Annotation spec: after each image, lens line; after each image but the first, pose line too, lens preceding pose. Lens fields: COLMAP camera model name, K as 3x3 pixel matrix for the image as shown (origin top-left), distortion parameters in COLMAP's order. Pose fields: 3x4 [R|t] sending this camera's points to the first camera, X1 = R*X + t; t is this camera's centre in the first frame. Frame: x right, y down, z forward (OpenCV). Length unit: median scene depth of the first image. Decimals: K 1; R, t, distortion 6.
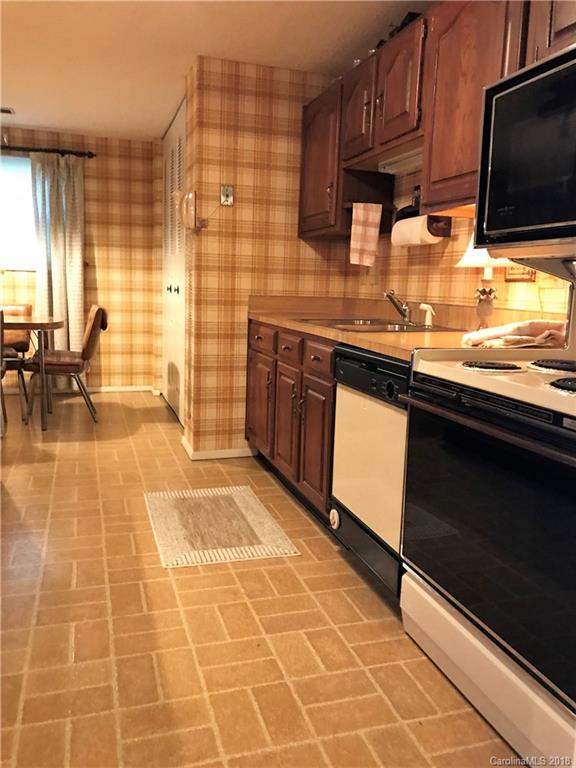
lens RADIAL K [[630.8, 0, 284.6], [0, 630.8, 381.6], [0, 0, 1]] dist [0.016170, 0.024062]
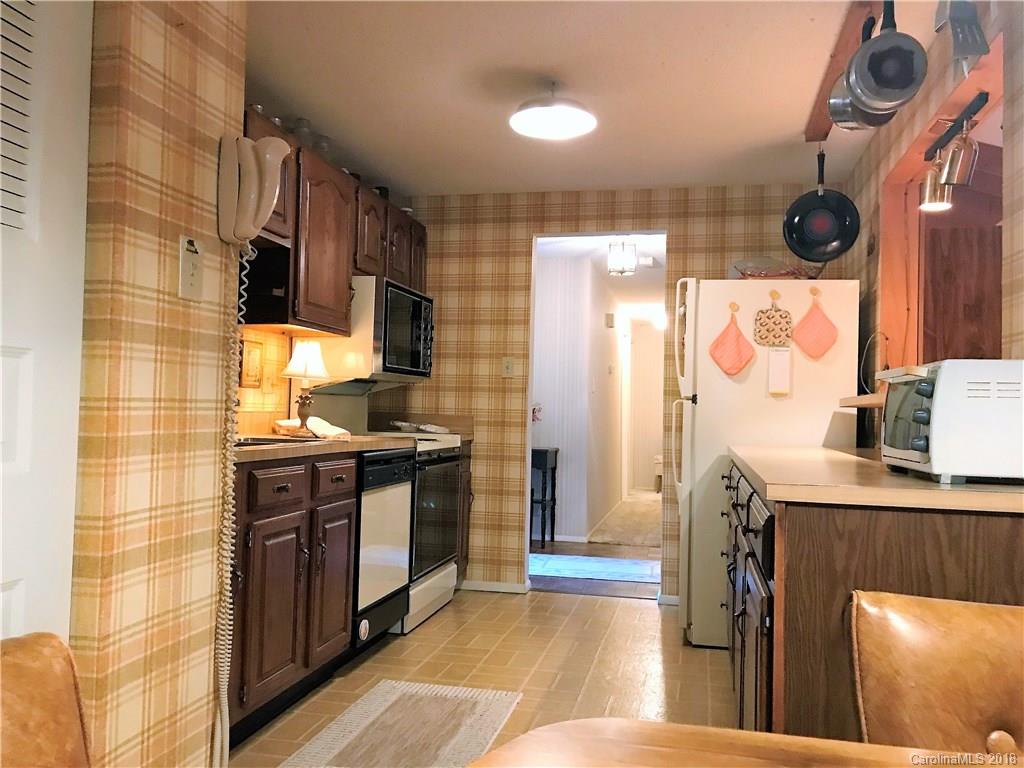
lens RADIAL K [[841.1, 0, 511.6], [0, 841.1, 385.5], [0, 0, 1]] dist [0.016170, 0.024062]
pose [[-0.866010, -0.037605, 0.498611, -0.344960], [0.022208, 0.993292, 0.113485, -0.139397], [-0.499533, 0.109352, -0.859365, 0.886267]]
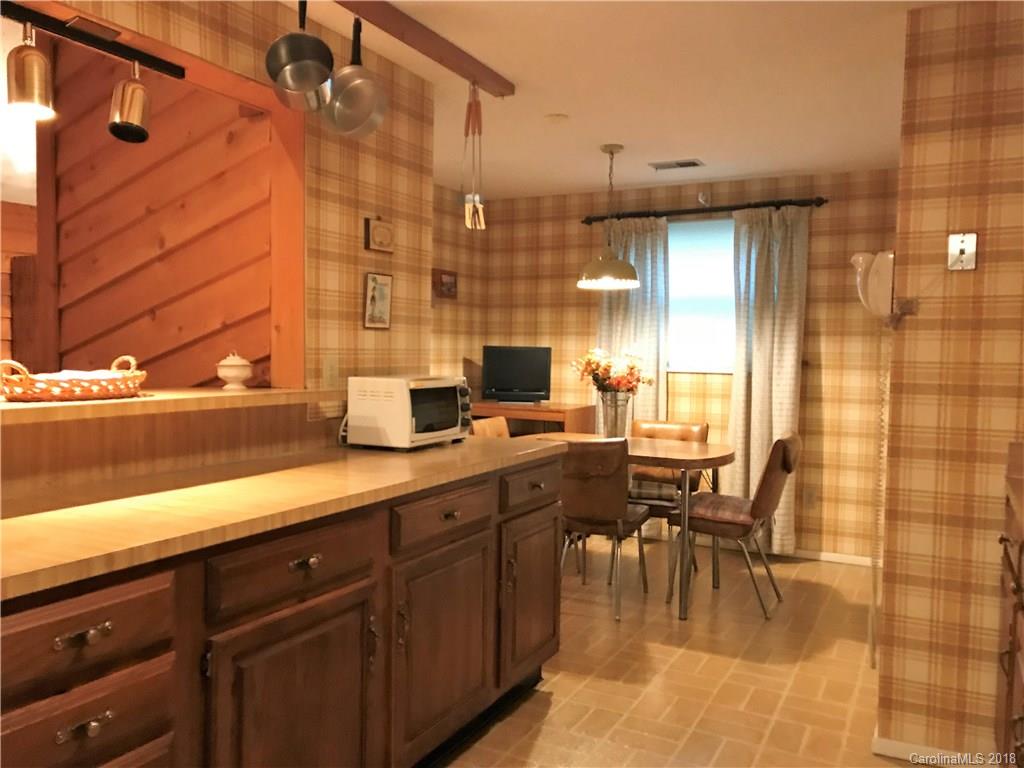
lens RADIAL K [[841.1, 0, 513.4], [0, 841.1, 384.8], [0, 0, 1]] dist [0.016170, 0.024062]
pose [[0.717405, 0.013147, -0.696532, 0.085554], [-0.103934, 0.990652, -0.088351, -0.057134], [0.688859, 0.135777, 0.712066, 0.177505]]
